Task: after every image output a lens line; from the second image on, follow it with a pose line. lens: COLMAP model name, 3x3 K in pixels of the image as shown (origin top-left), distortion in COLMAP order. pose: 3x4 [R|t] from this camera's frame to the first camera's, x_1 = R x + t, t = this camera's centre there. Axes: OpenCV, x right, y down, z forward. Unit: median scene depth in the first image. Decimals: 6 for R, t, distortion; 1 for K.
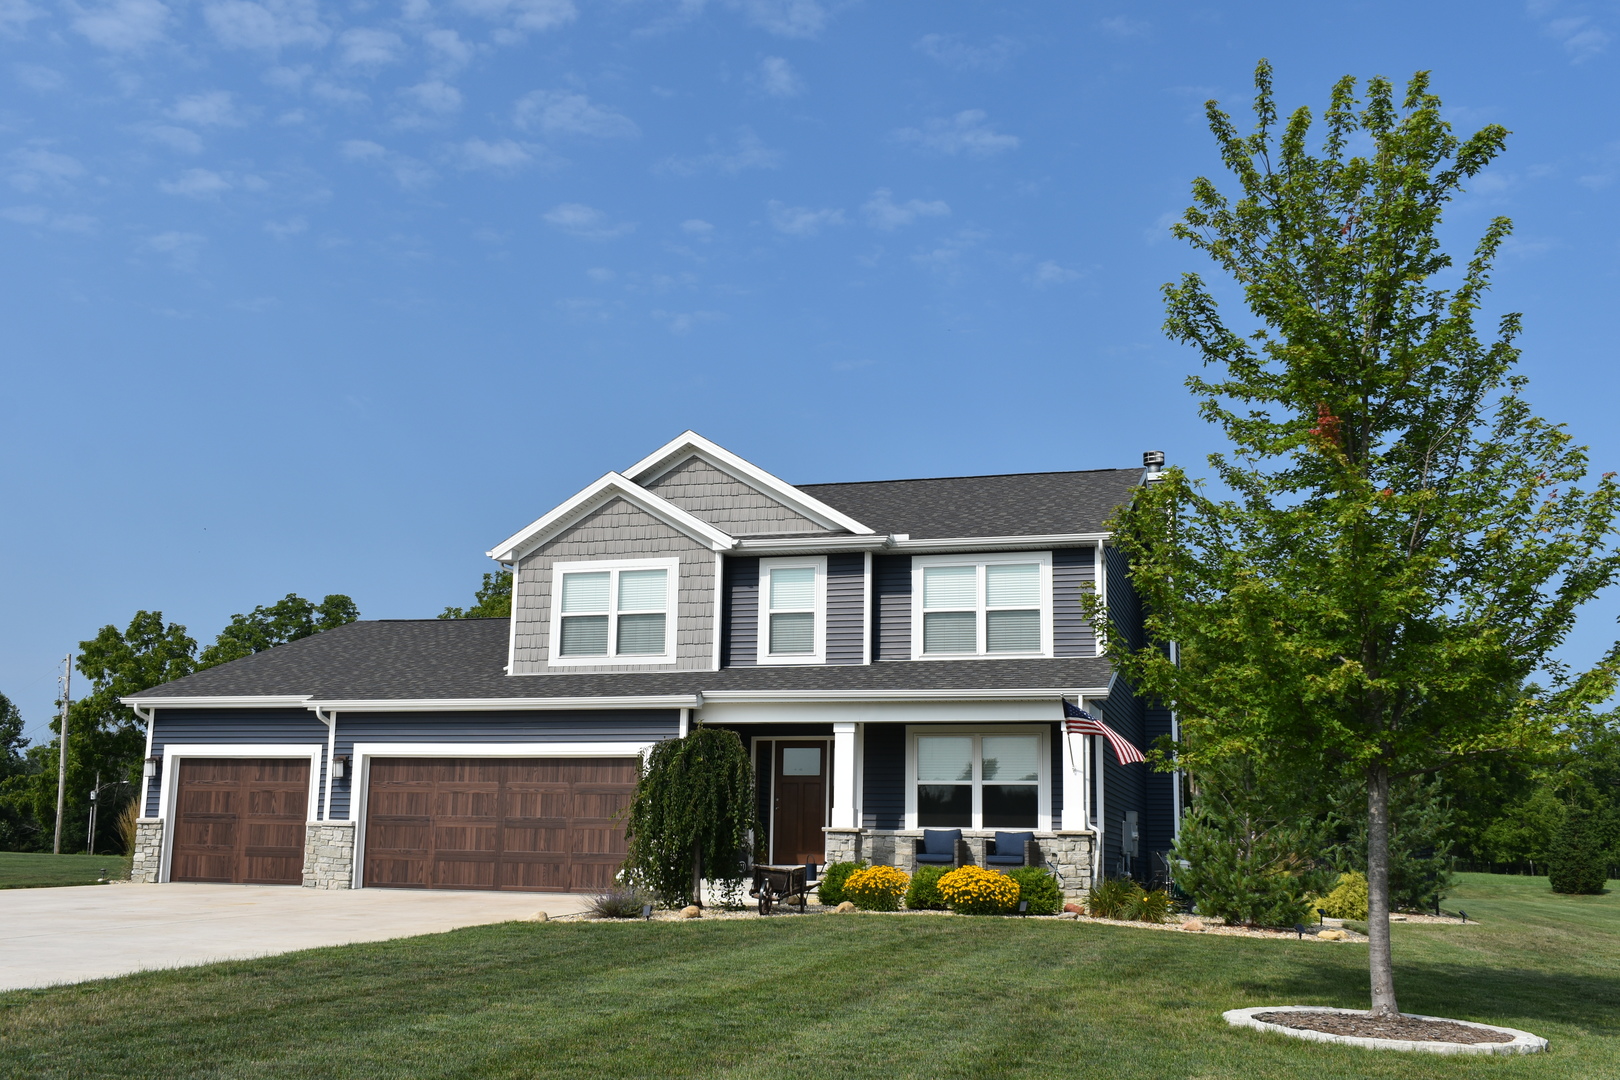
lens RADIAL K [[1707.7, 0, 810.0], [0, 1707.7, 540.0], [0, 0, 1]] dist [-0.007086, -0.012325]
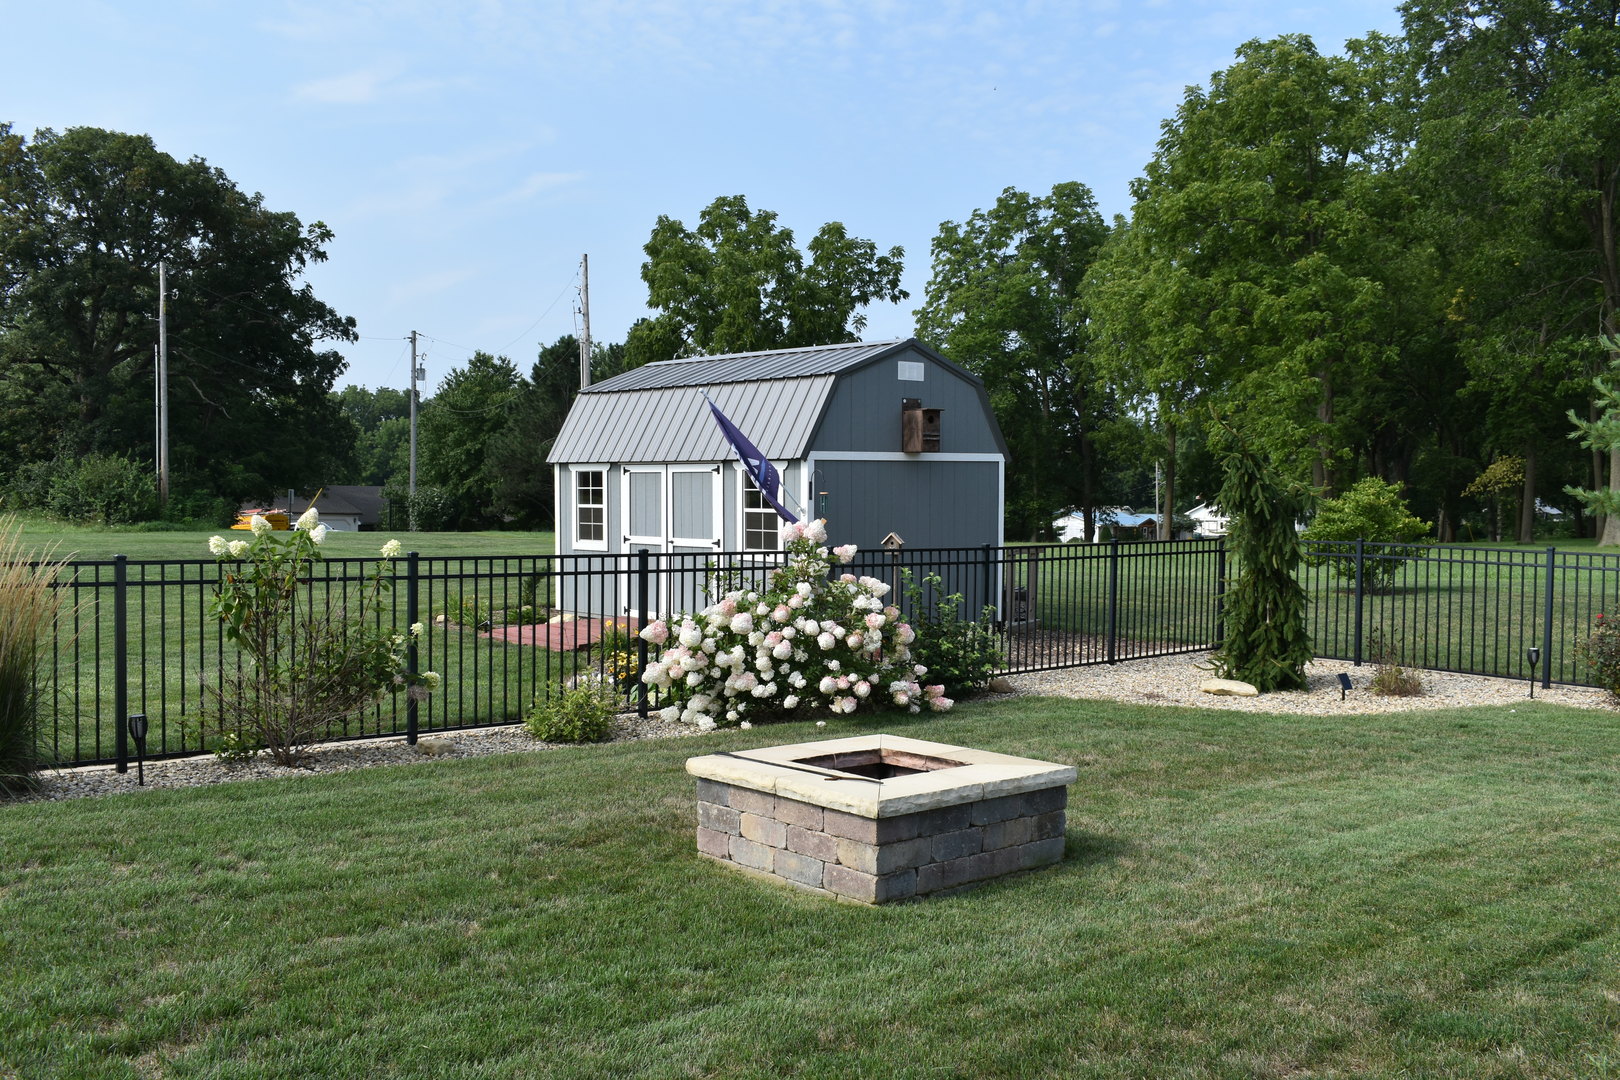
lens RADIAL K [[1545.5, 0, 810.0], [0, 1545.5, 540.0], [0, 0, 1]] dist [-0.000920, -0.001165]
pose [[0.849734, -0.002096, -0.527208, -0.052142], [0.110803, 0.978367, 0.174699, 0.286267], [0.515437, -0.206864, 0.831584, 1.718295]]
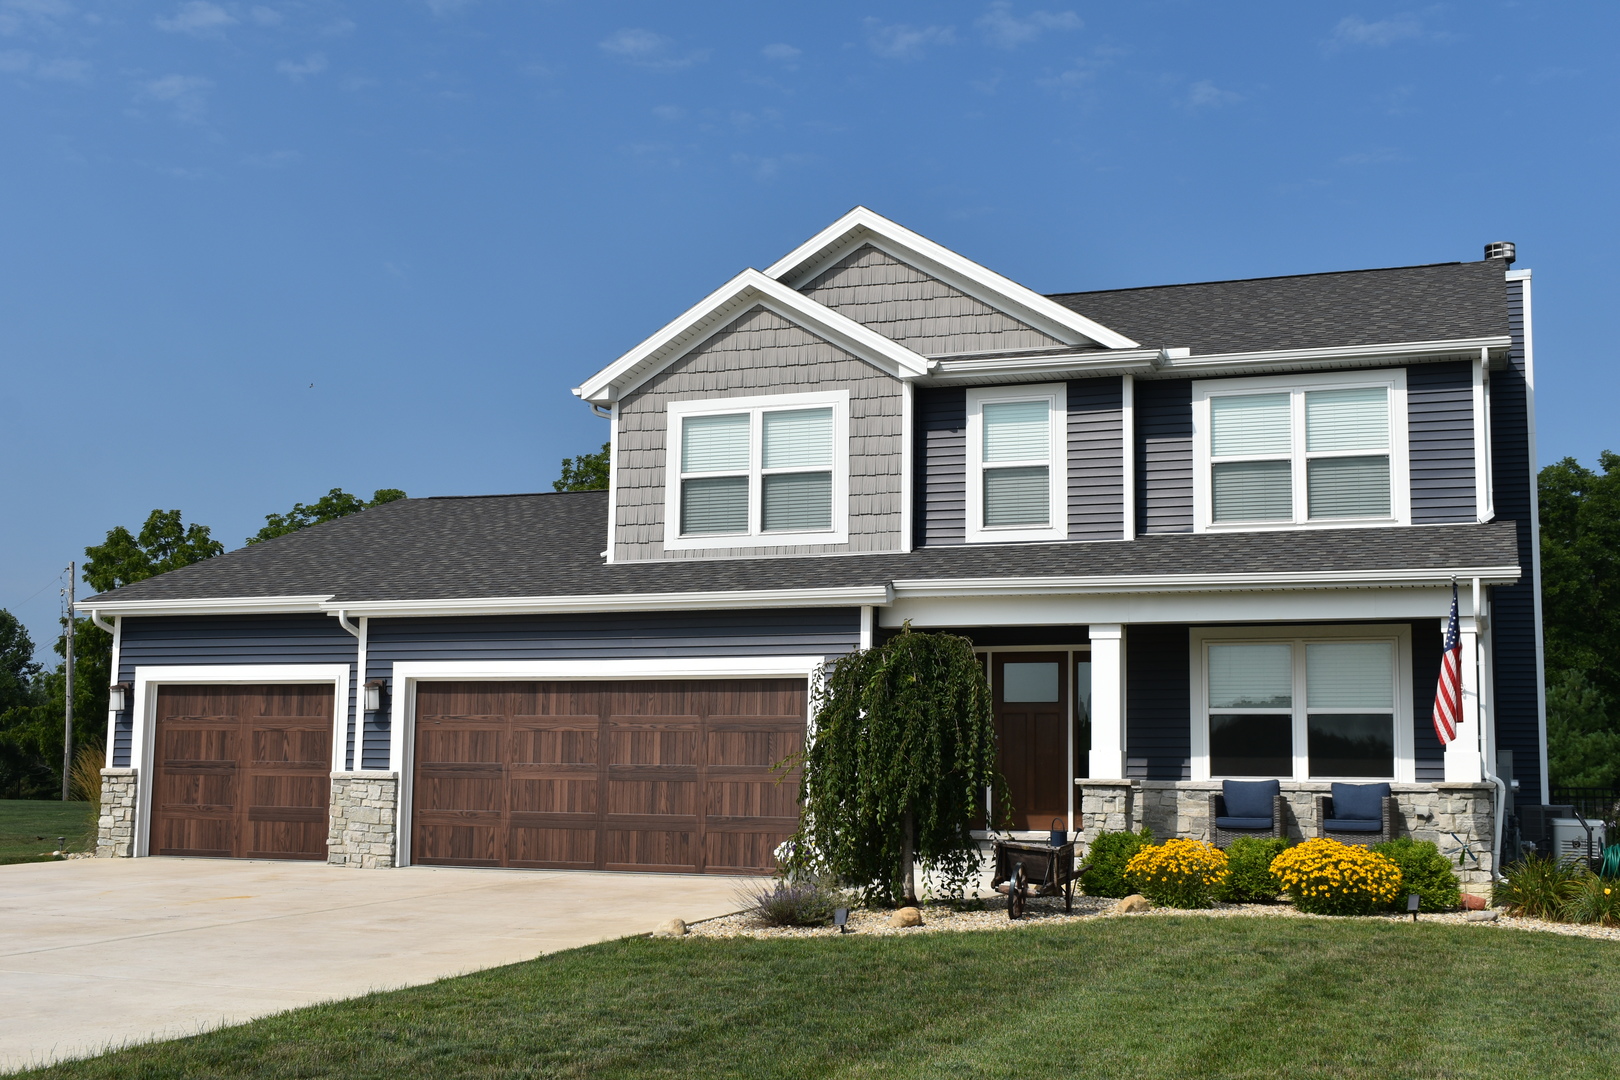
lens RADIAL K [[1993.5, 0, 810.0], [0, 1993.5, 540.0], [0, 0, 1]] dist [-0.007395, -0.012743]
pose [[0.997808, -0.012968, -0.064897, -0.041695], [0.016668, 0.998246, 0.056809, 0.025114], [0.064046, -0.057766, 0.996274, 0.194924]]
